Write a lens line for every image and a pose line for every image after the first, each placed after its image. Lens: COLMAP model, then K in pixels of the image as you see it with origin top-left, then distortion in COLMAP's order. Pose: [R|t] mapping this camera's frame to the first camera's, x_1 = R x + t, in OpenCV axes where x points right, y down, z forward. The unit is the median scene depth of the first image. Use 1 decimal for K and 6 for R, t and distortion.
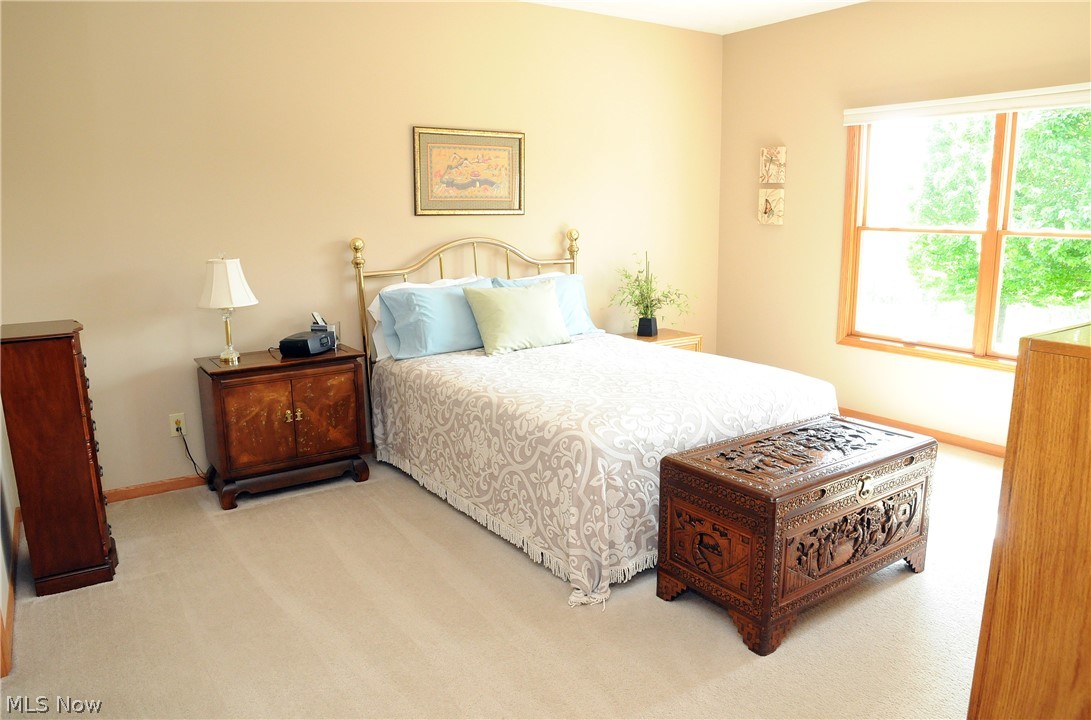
lens RADIAL K [[777.0, 0, 554.6], [0, 777.0, 356.8], [0, 0, 1]] dist [-0.092772, 0.043313]
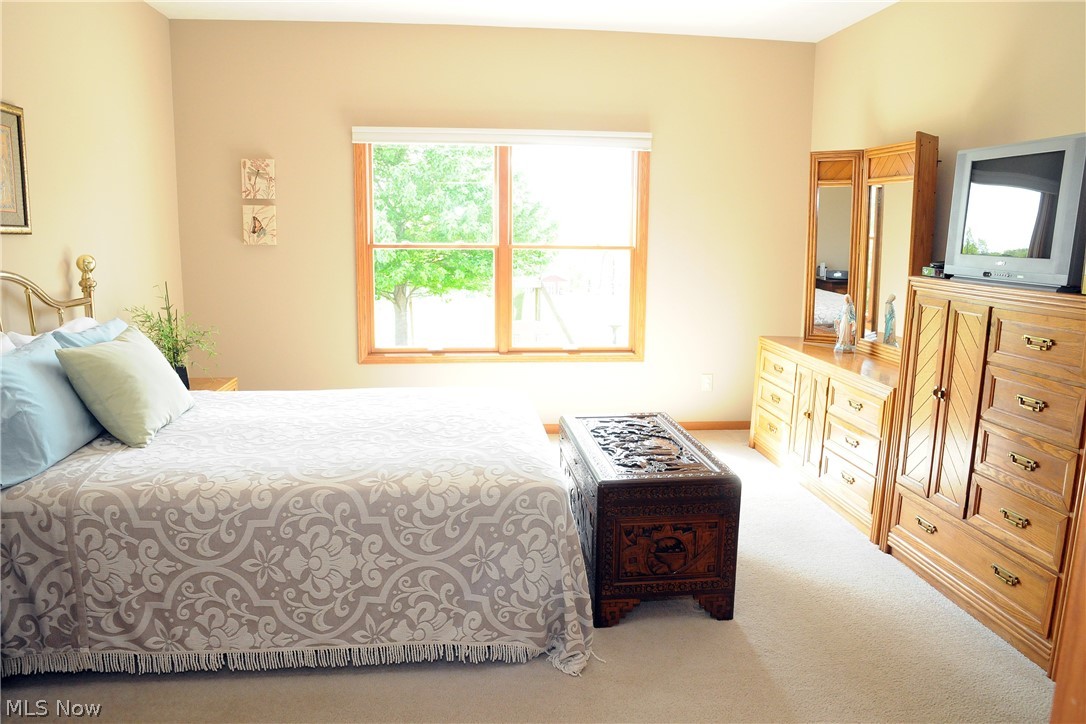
lens RADIAL K [[773.5, 0, 547.5], [0, 773.5, 369.8], [0, 0, 1]] dist [-0.092772, 0.043313]
pose [[0.472280, -0.143700, 0.869656, -0.577433], [0.154359, 0.984859, 0.078909, -0.076976], [-0.867828, 0.096972, 0.487311, 0.474324]]
